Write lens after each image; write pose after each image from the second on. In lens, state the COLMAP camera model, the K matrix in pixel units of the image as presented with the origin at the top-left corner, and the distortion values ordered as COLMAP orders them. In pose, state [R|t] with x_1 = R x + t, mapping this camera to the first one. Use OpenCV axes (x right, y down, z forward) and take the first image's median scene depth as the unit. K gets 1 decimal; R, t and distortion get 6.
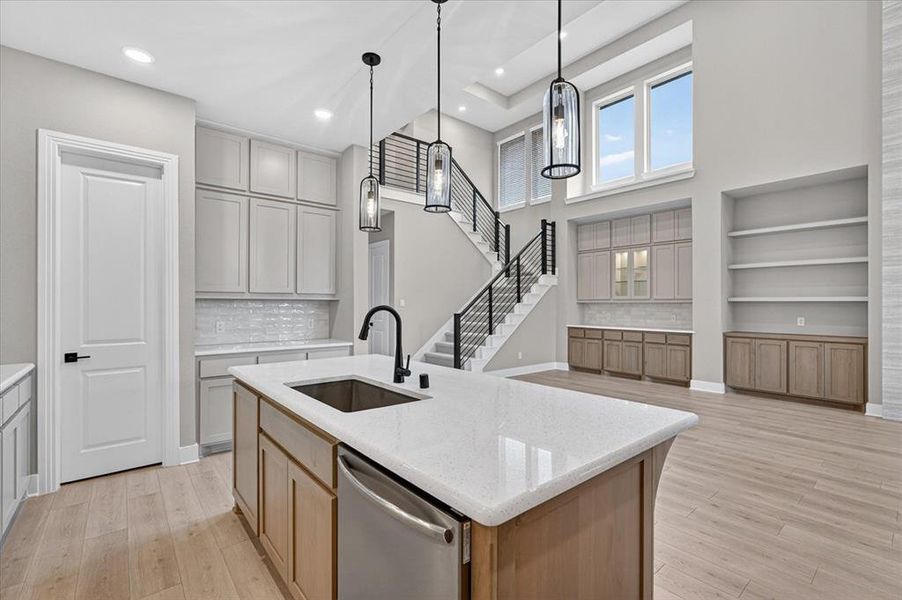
lens RADIAL K [[398.7, 0, 448.1], [0, 398.7, 303.4], [0, 0, 1]] dist [-0.007352, 0.003914]
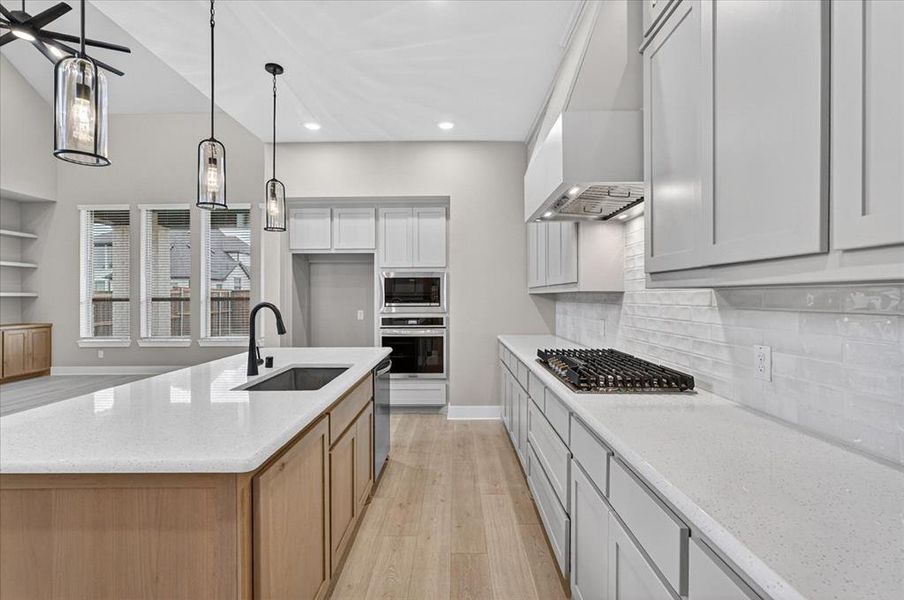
lens RADIAL K [[399.6, 0, 457.1], [0, 399.6, 298.4], [0, 0, 1]] dist [-0.007352, 0.003914]
pose [[-0.777202, -0.001125, 0.629250, -0.954762], [-0.000490, 0.999999, 0.001184, -0.003535], [-0.629251, 0.000612, -0.777202, 1.169619]]
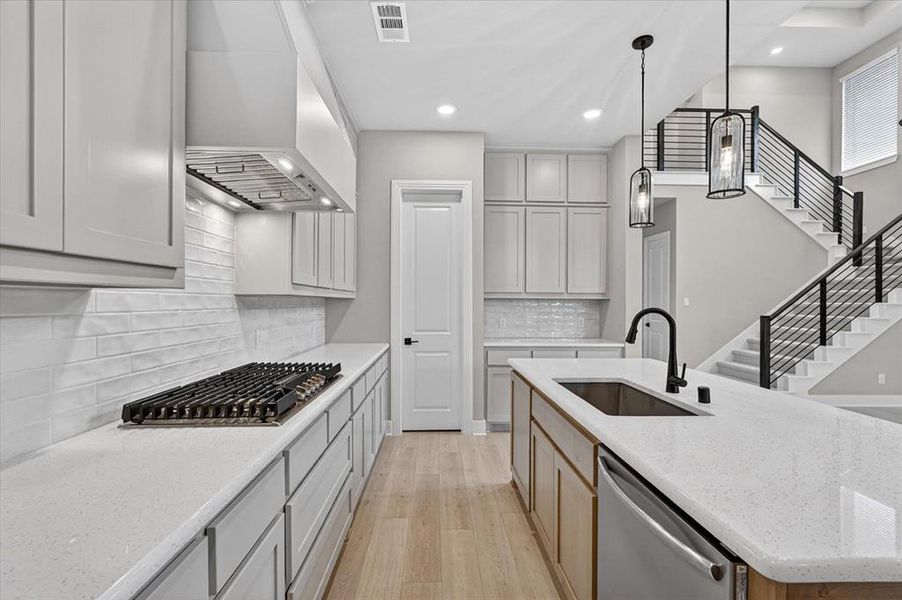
lens RADIAL K [[398.7, 0, 445.9], [0, 398.7, 304.2], [0, 0, 1]] dist [-0.007352, 0.003914]
pose [[0.787436, 0.005377, -0.616372, 0.014422], [-0.000614, 0.999968, 0.007939, -0.004984], [0.616395, -0.005873, 0.787415, -0.015086]]
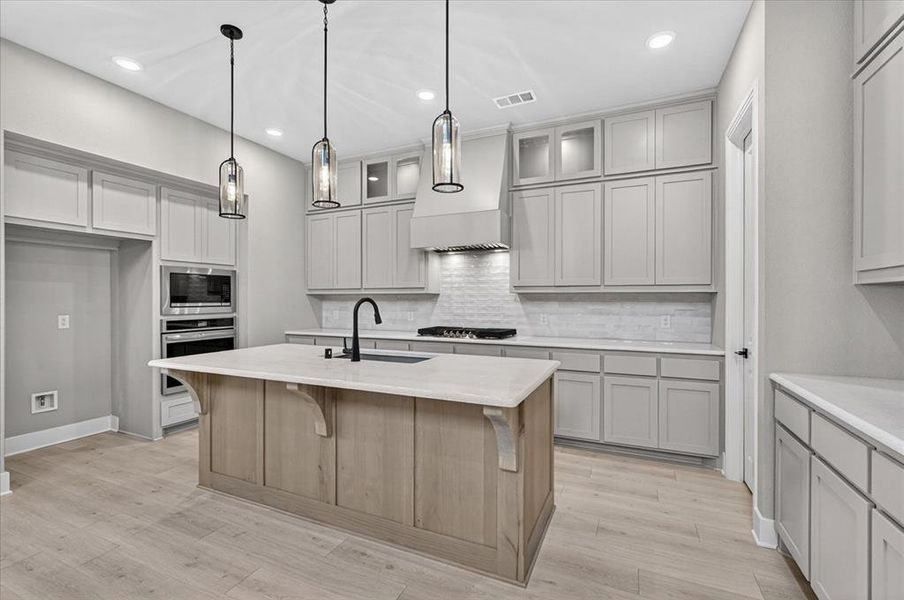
lens RADIAL K [[399.6, 0, 449.6], [0, 399.6, 300.7], [0, 0, 1]] dist [-0.007352, 0.003914]
pose [[-0.901808, 0.000246, -0.432138, 0.115212], [0.000634, 1.000000, -0.000755, 0.012405], [0.432137, -0.000955, -0.901807, 1.764417]]
